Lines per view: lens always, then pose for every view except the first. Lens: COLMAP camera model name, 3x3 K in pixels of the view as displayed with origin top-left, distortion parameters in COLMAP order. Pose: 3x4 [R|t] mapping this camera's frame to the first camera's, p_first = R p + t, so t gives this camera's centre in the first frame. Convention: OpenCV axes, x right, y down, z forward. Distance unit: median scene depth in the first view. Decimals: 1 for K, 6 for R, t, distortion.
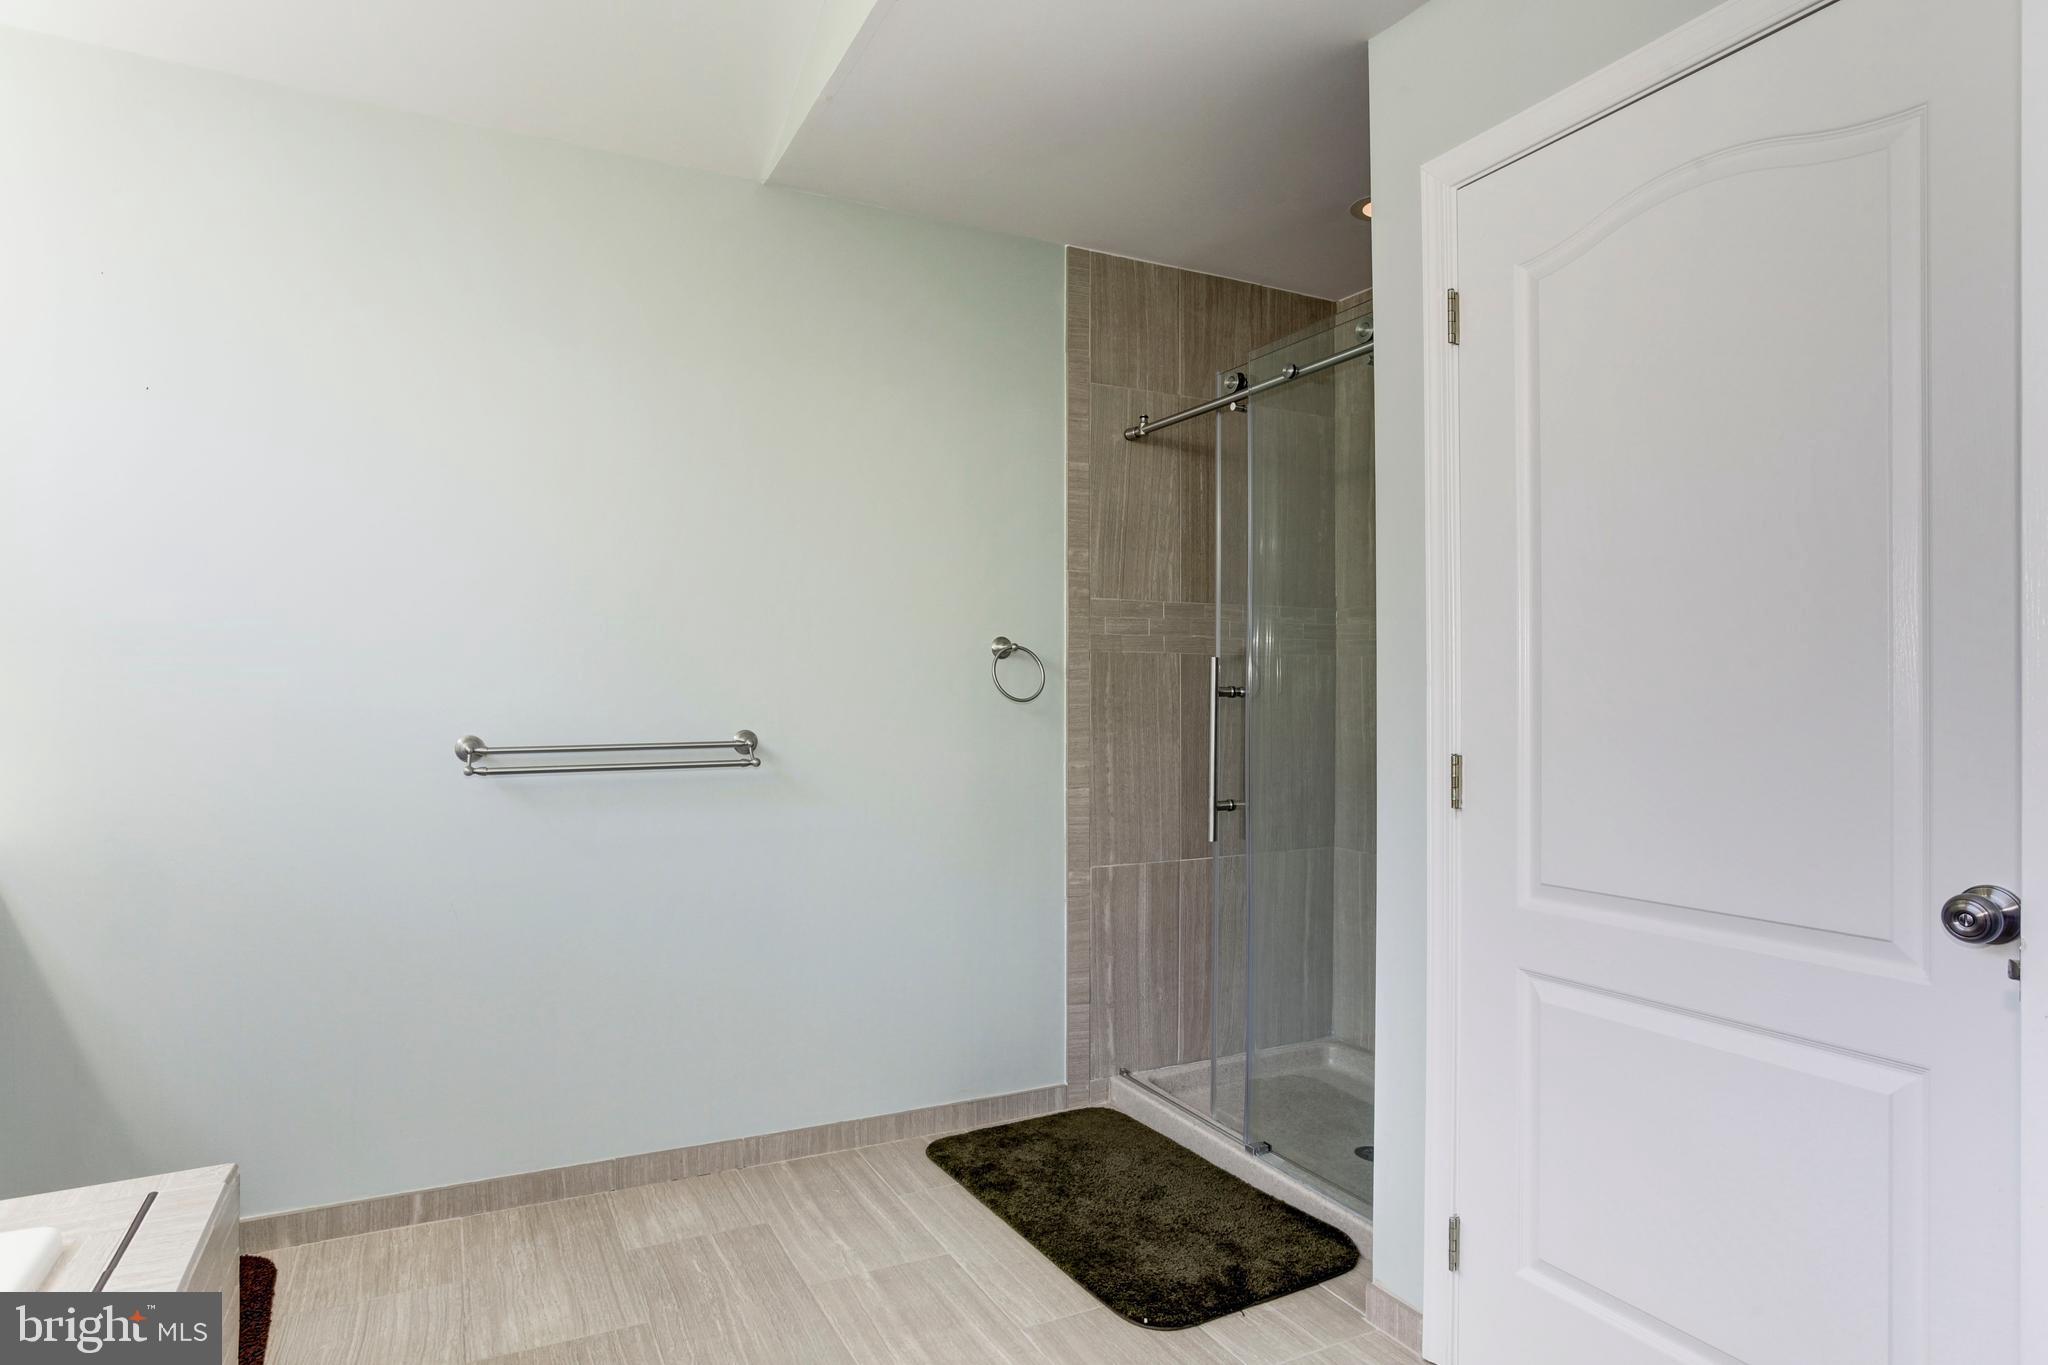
lens RADIAL K [[1142.9, 0, 1022.3], [0, 1142.9, 686.0], [0, 0, 1]] dist [-0.040769, 0.004458]
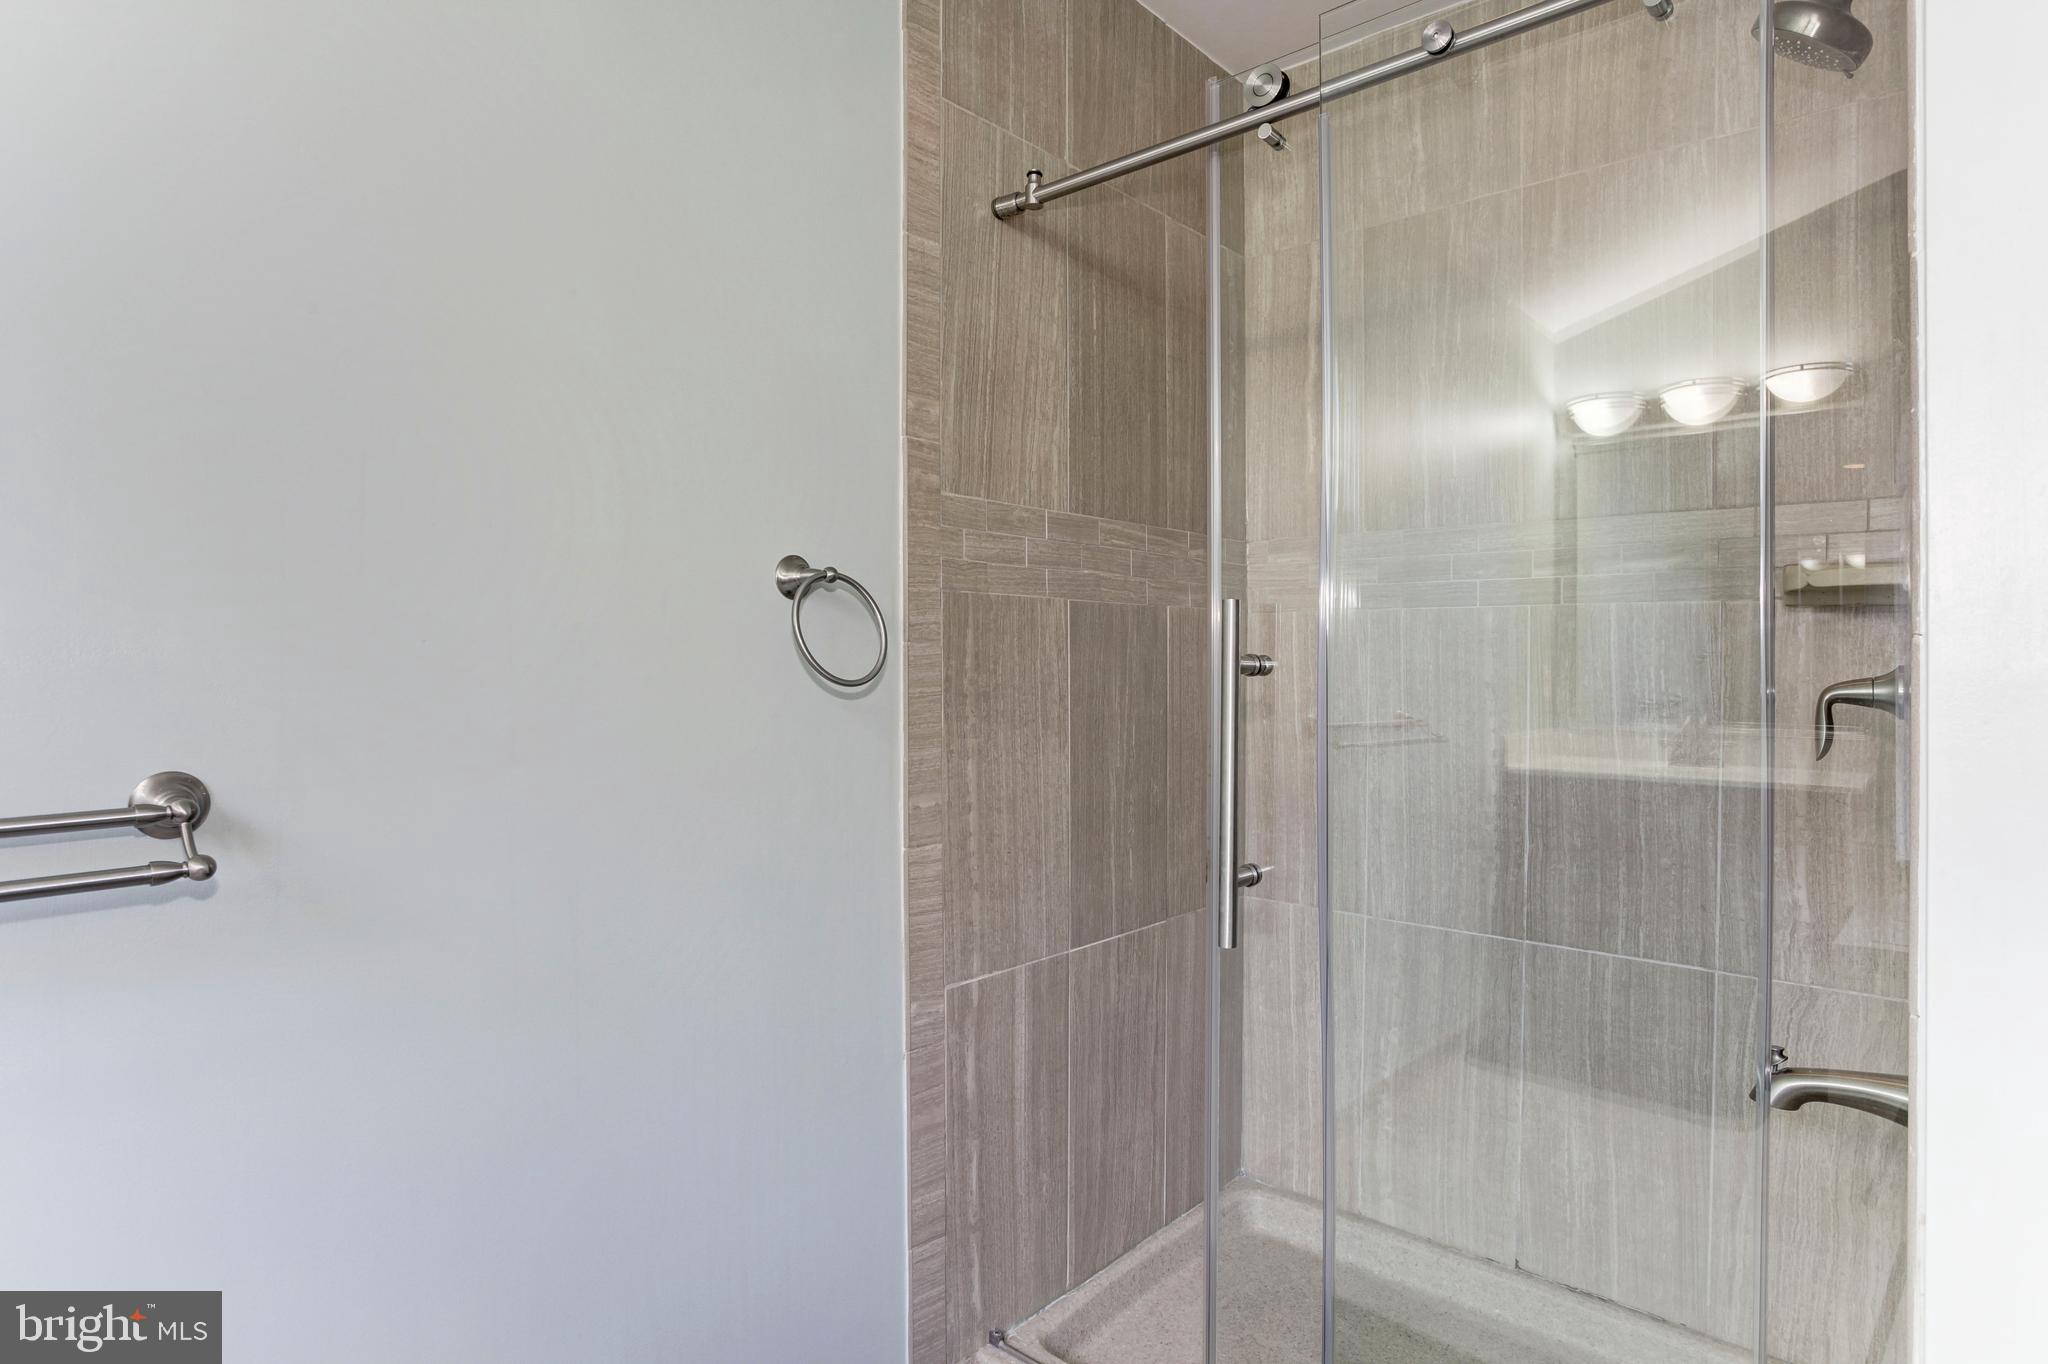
lens RADIAL K [[1142.9, 0, 1033.4], [0, 1142.9, 676.8], [0, 0, 1]] dist [-0.040769, 0.004458]
pose [[0.930175, -0.004780, 0.367085, -0.098845], [-0.000460, 0.999899, 0.014187, 0.002665], [-0.367115, -0.013365, 0.930079, 0.477931]]
